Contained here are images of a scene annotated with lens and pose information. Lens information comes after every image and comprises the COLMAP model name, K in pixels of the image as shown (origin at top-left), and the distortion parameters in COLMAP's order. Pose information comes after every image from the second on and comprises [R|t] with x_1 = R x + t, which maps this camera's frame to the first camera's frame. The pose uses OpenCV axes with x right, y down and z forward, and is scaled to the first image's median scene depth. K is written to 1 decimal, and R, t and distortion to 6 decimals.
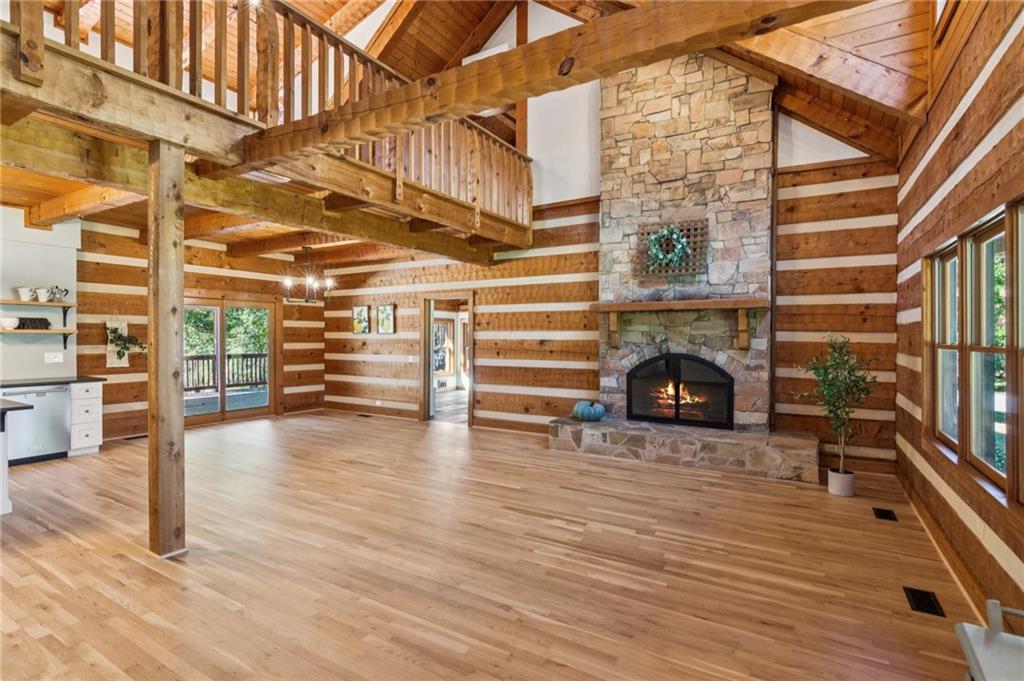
lens RADIAL K [[496.2, 0, 512.1], [0, 496.2, 333.2], [0, 0, 1]] dist [-0.001229, -0.000066]
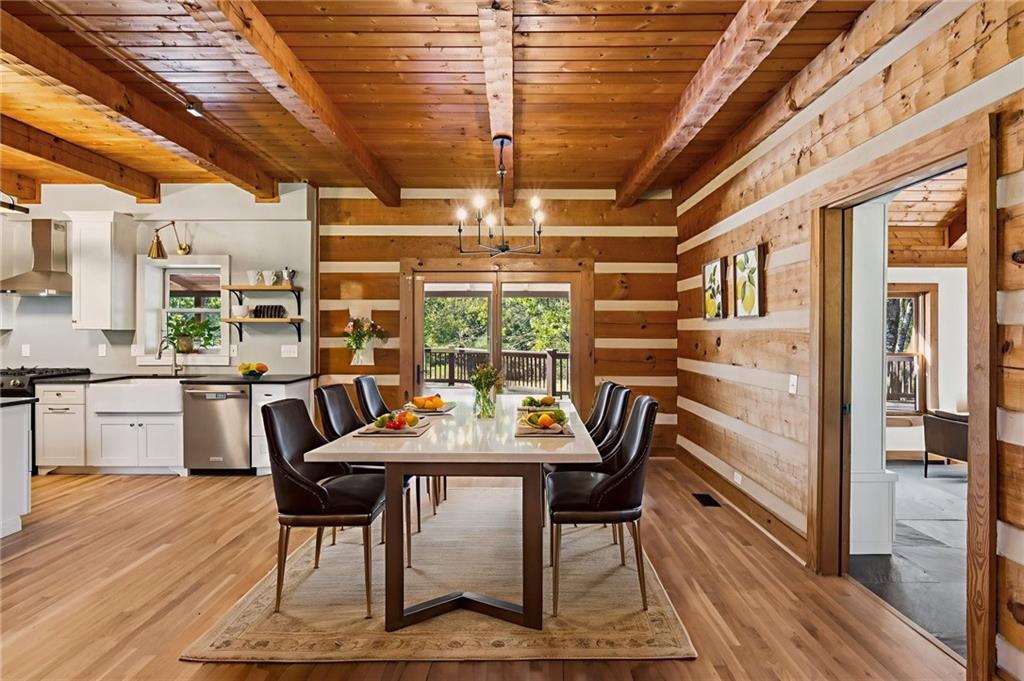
lens RADIAL K [[496.2, 0, 512.1], [0, 496.2, 333.2], [0, 0, 1]] dist [-0.001229, -0.000066]
pose [[0.501396, 0.000011, -0.865218, 0.007582], [0.003458, 0.999992, 0.002017, 0.012994], [0.865211, -0.004003, 0.501392, 0.642696]]
